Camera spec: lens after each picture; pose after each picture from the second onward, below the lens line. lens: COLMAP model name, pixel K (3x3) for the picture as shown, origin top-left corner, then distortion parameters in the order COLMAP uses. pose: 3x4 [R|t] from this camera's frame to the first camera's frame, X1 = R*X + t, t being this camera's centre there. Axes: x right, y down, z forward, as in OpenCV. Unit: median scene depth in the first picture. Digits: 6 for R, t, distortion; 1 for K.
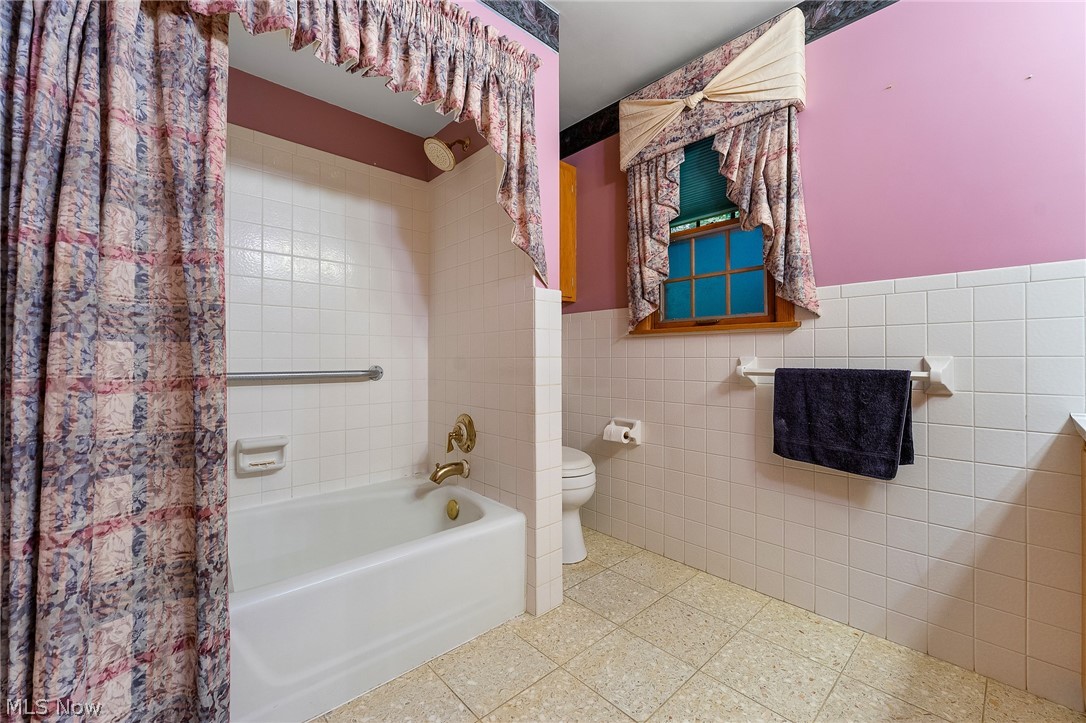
lens RADIAL K [[425.7, 0, 548.1], [0, 425.7, 368.8], [0, 0, 1]] dist [-0.001075, -0.000132]
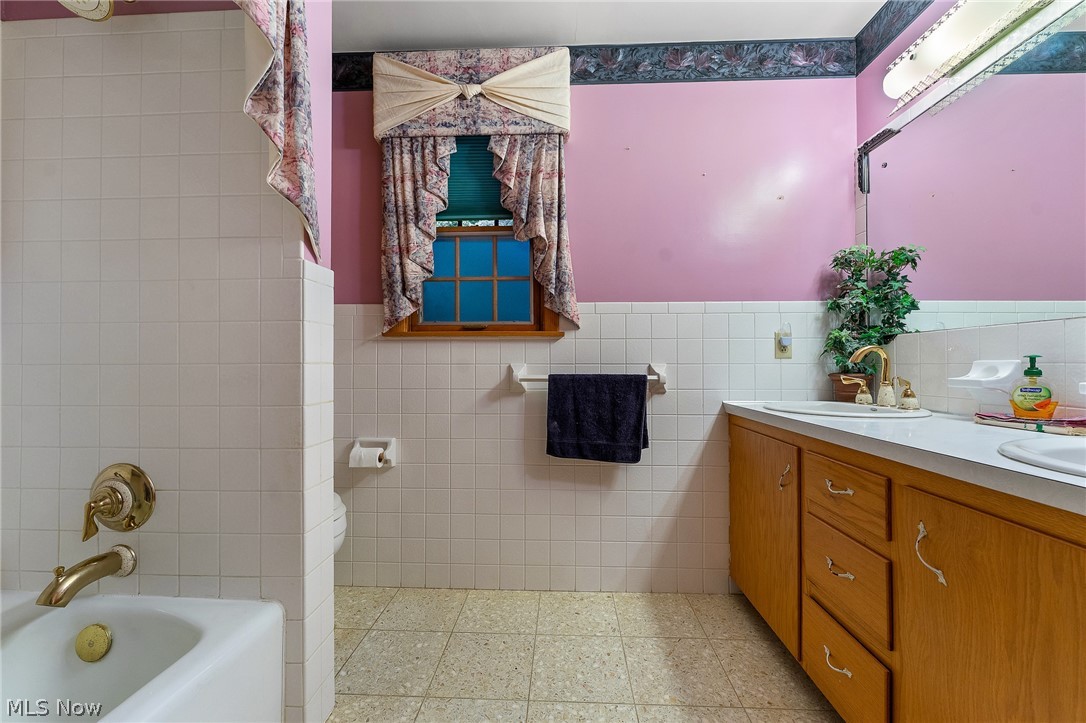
lens RADIAL K [[425.7, 0, 548.1], [0, 425.7, 368.8], [0, 0, 1]] dist [-0.001075, -0.000132]
pose [[0.722696, -0.005210, 0.691146, -0.187486], [0.015978, 0.999830, -0.009171, -0.004941], [-0.690981, 0.017671, 0.722657, 0.212187]]
